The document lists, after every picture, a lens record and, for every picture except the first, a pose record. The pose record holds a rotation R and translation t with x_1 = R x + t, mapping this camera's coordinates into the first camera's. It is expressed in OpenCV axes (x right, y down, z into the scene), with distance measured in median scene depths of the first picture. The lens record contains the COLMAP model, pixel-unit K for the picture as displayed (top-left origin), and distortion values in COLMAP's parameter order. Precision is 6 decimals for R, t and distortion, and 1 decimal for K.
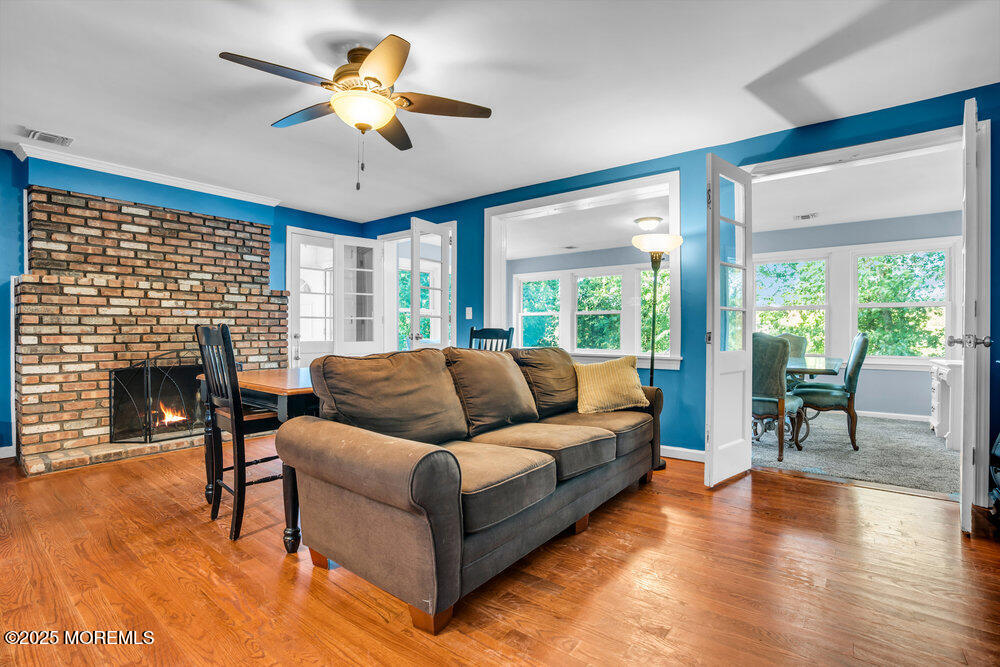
lens RADIAL K [[466.1, 0, 505.9], [0, 466.1, 327.5], [0, 0, 1]] dist [-0.034805, 0.013010]
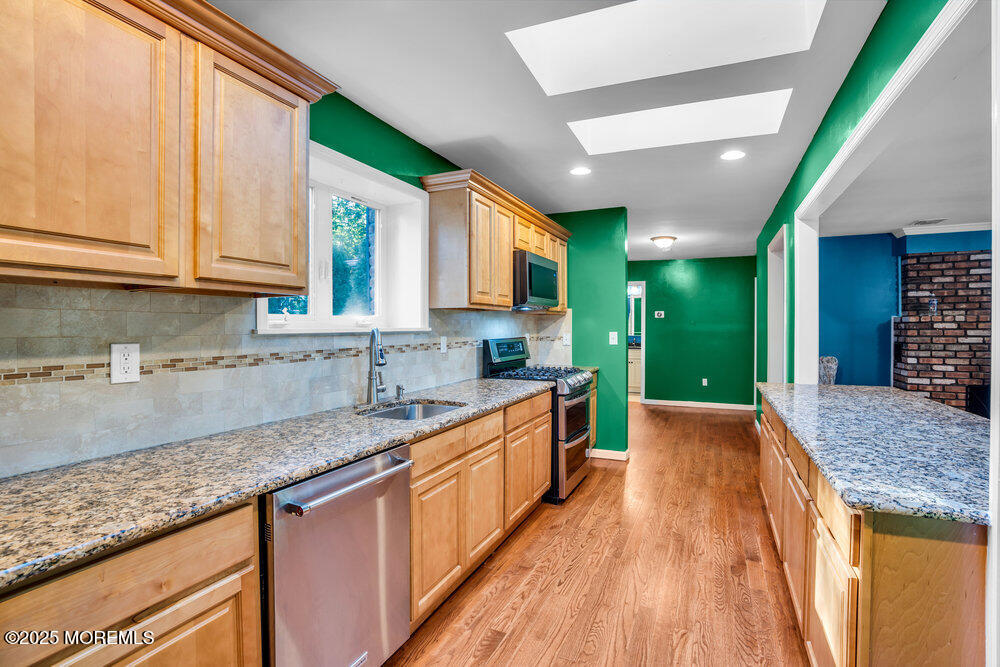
lens RADIAL K [[462.2, 0, 510.9], [0, 462.2, 332.5], [0, 0, 1]] dist [-0.062898, 0.022875]
pose [[0.244817, 0.010653, -0.969511, 0.032489], [0.006626, 0.999898, 0.012660, -0.072766], [0.969547, -0.009523, 0.244721, -0.496870]]
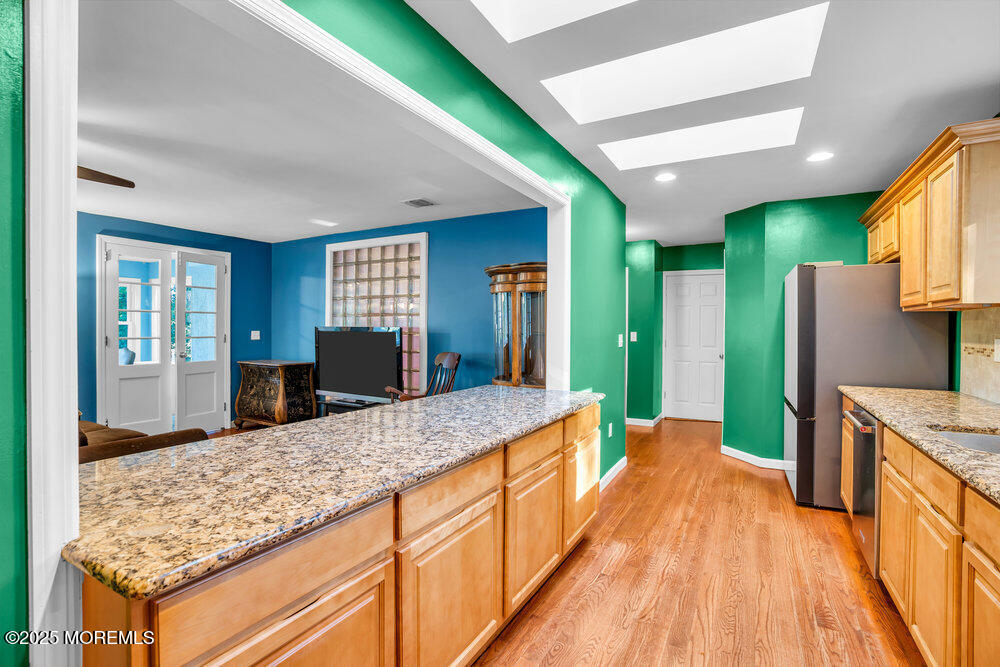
lens RADIAL K [[462.2, 0, 511.1], [0, 462.2, 331.6], [0, 0, 1]] dist [-0.062898, 0.022875]
pose [[-0.165231, -0.010065, 0.986204, -0.813585], [-0.013623, 0.999876, 0.007922, -0.067653], [-0.986161, -0.012126, -0.165348, 0.005077]]
